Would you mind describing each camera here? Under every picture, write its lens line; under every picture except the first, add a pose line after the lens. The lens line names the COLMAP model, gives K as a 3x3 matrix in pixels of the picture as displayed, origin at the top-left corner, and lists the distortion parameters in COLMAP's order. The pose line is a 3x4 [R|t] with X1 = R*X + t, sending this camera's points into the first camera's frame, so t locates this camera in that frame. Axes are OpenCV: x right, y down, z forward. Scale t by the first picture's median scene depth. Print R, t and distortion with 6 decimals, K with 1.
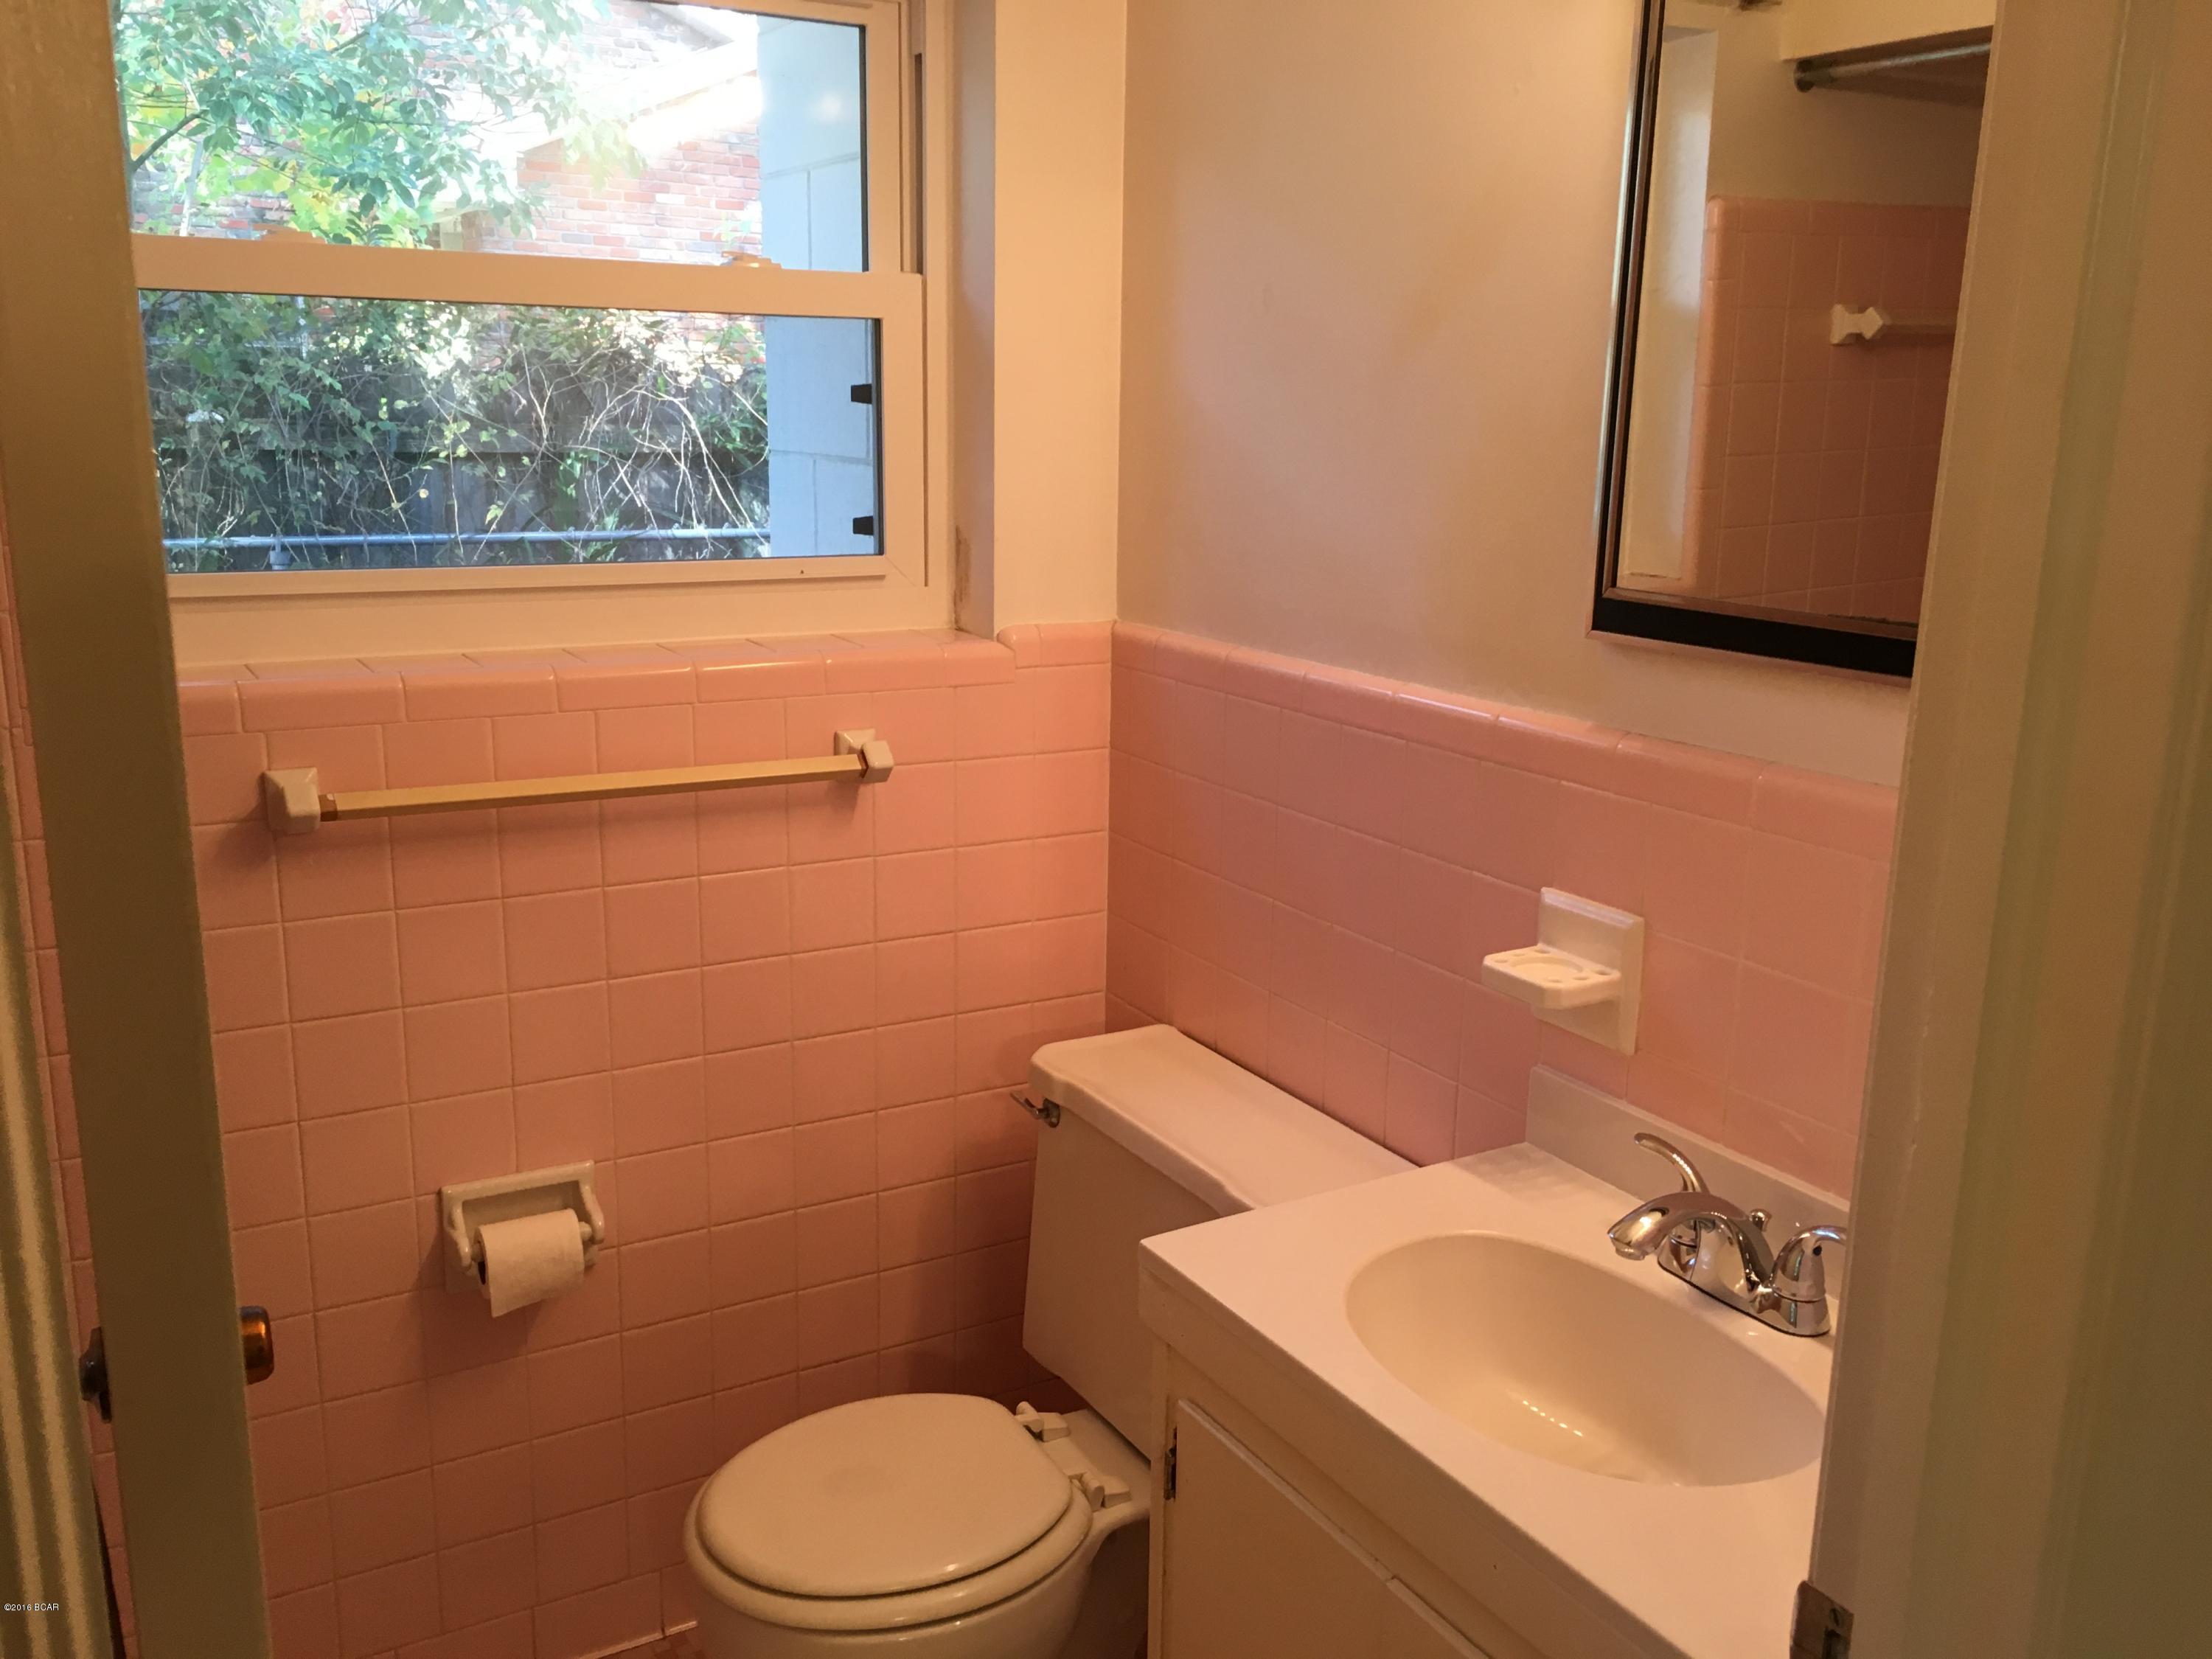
lens RADIAL K [[1889.2, 0, 1107.4], [0, 1889.2, 830.0], [0, 0, 1]] dist [0.047296, -0.050153]
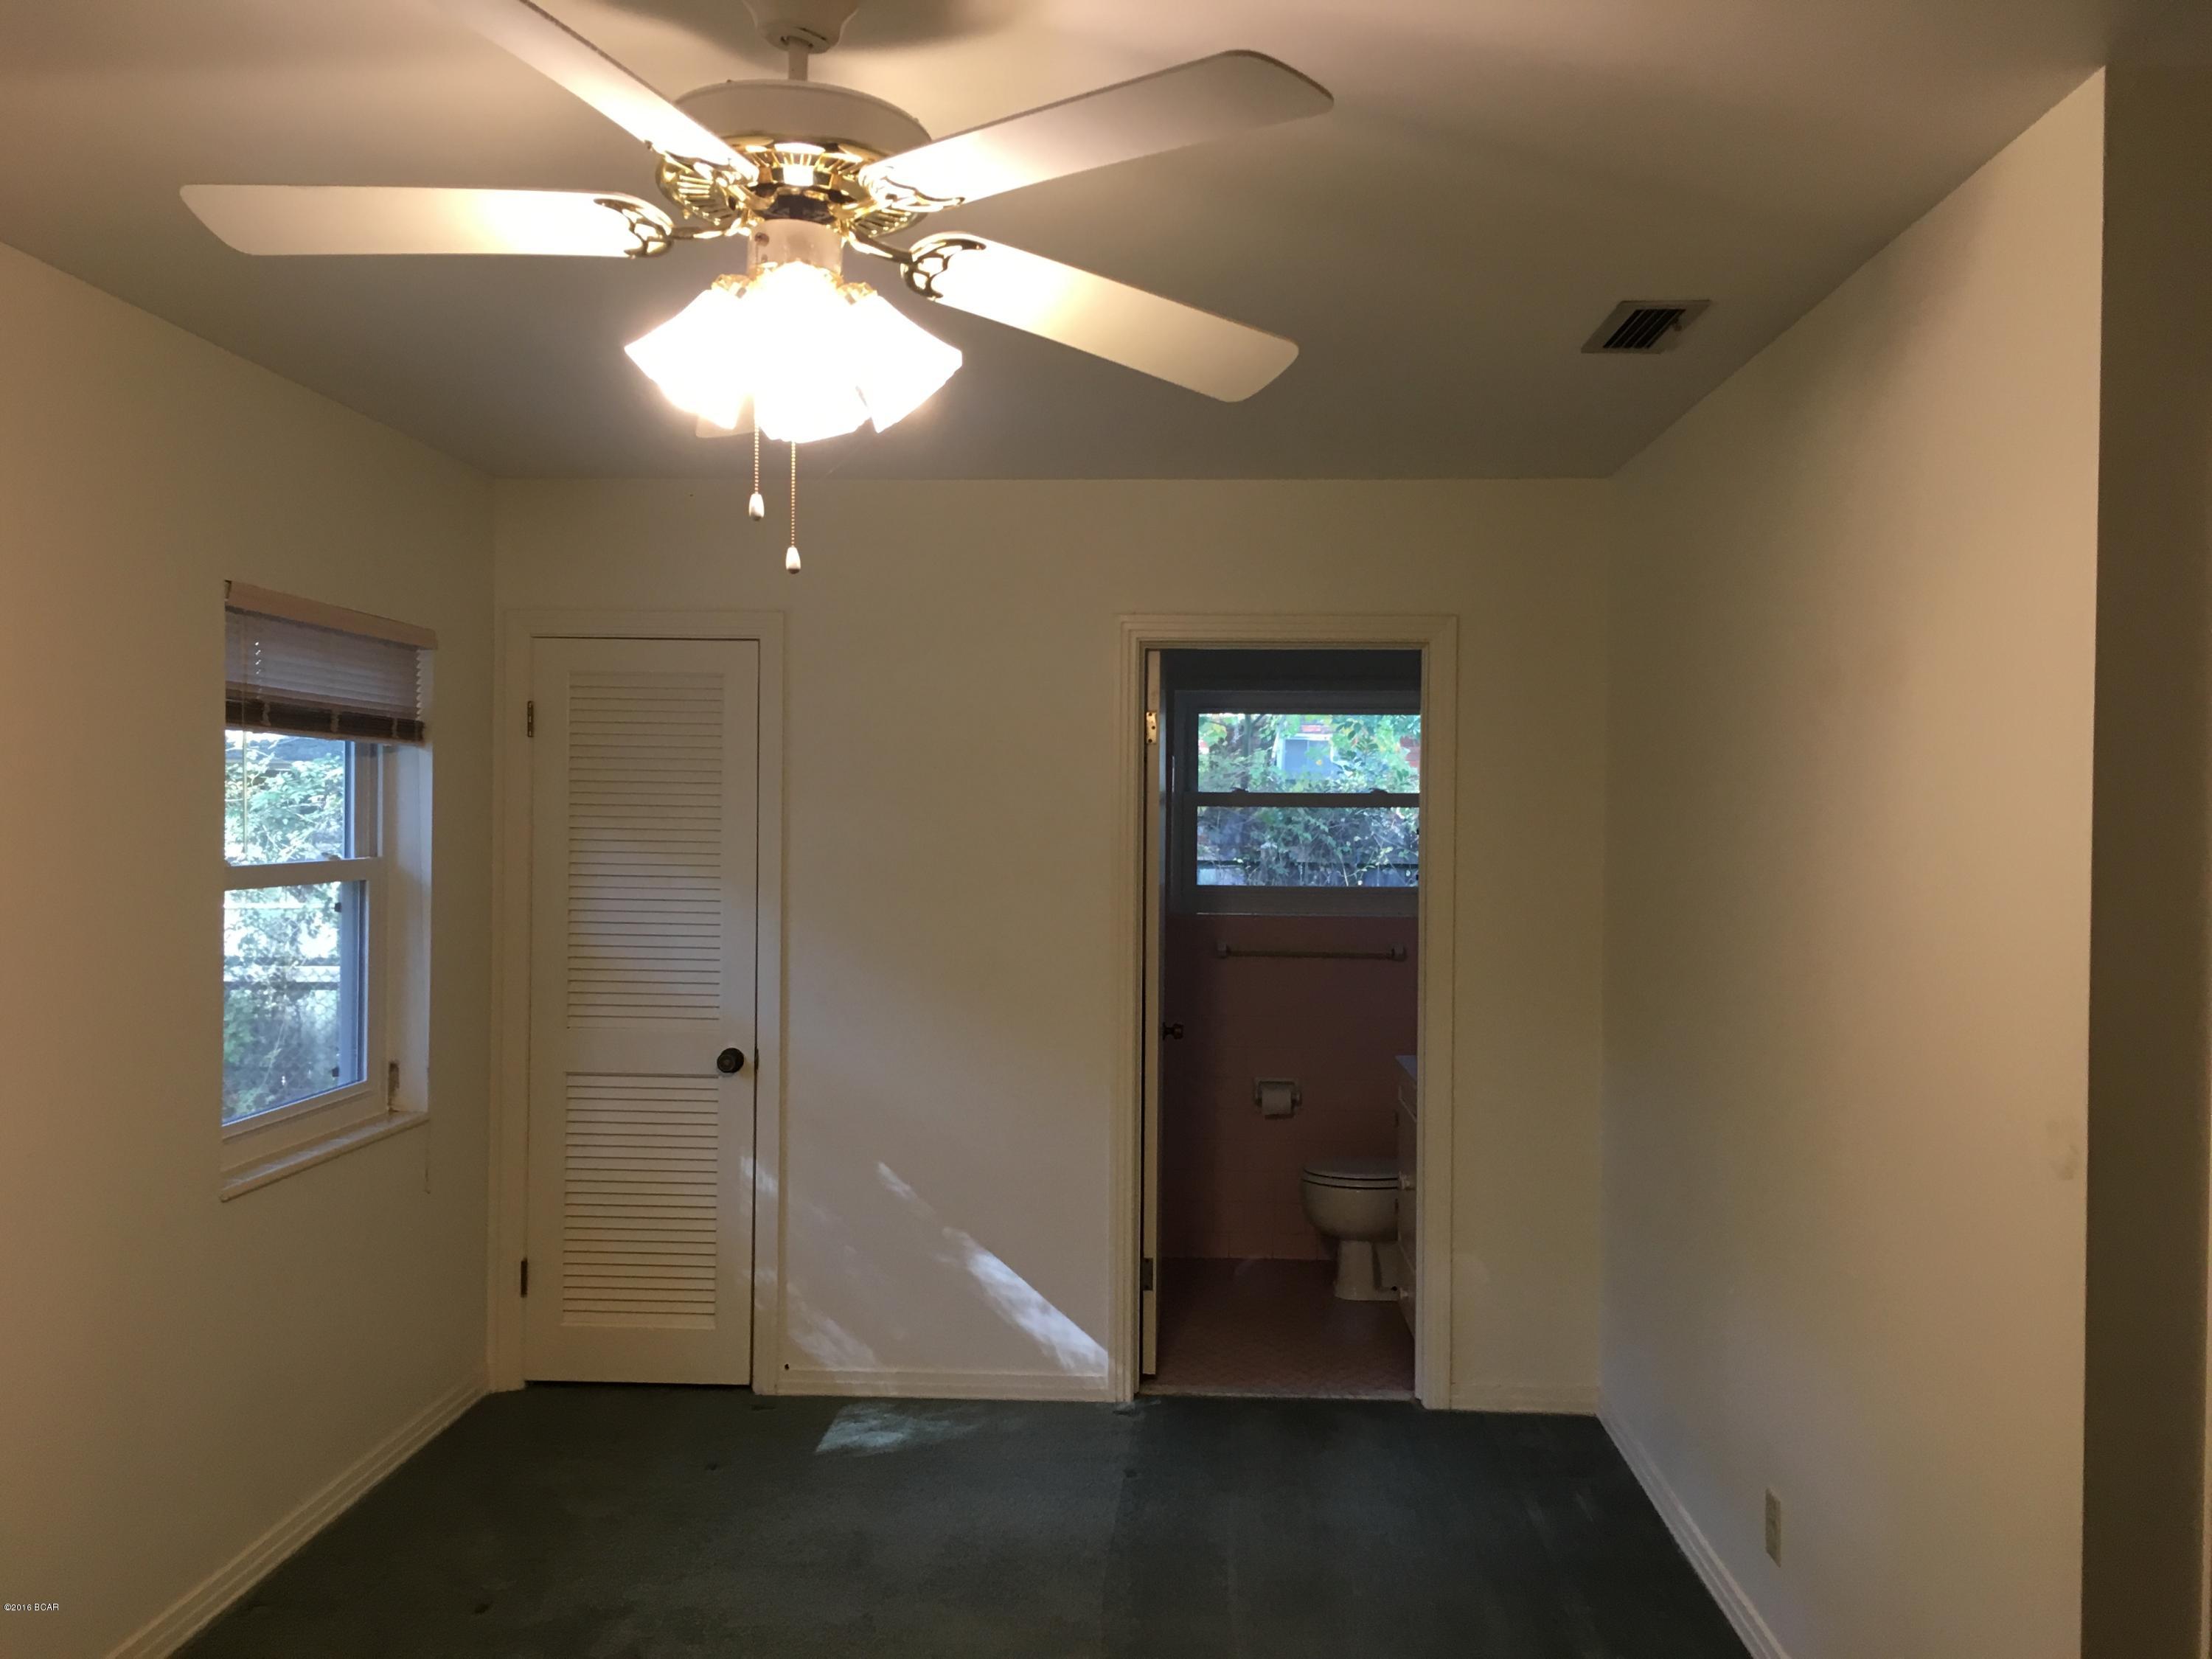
lens RADIAL K [[1889.2, 0, 1103.6], [0, 1889.2, 824.2], [0, 0, 1]] dist [0.047296, -0.050153]
pose [[0.839125, -0.008085, -0.543878, 0.475145], [-0.115108, 0.974604, -0.192084, 0.168337], [0.531619, 0.223788, 0.816885, -0.744132]]
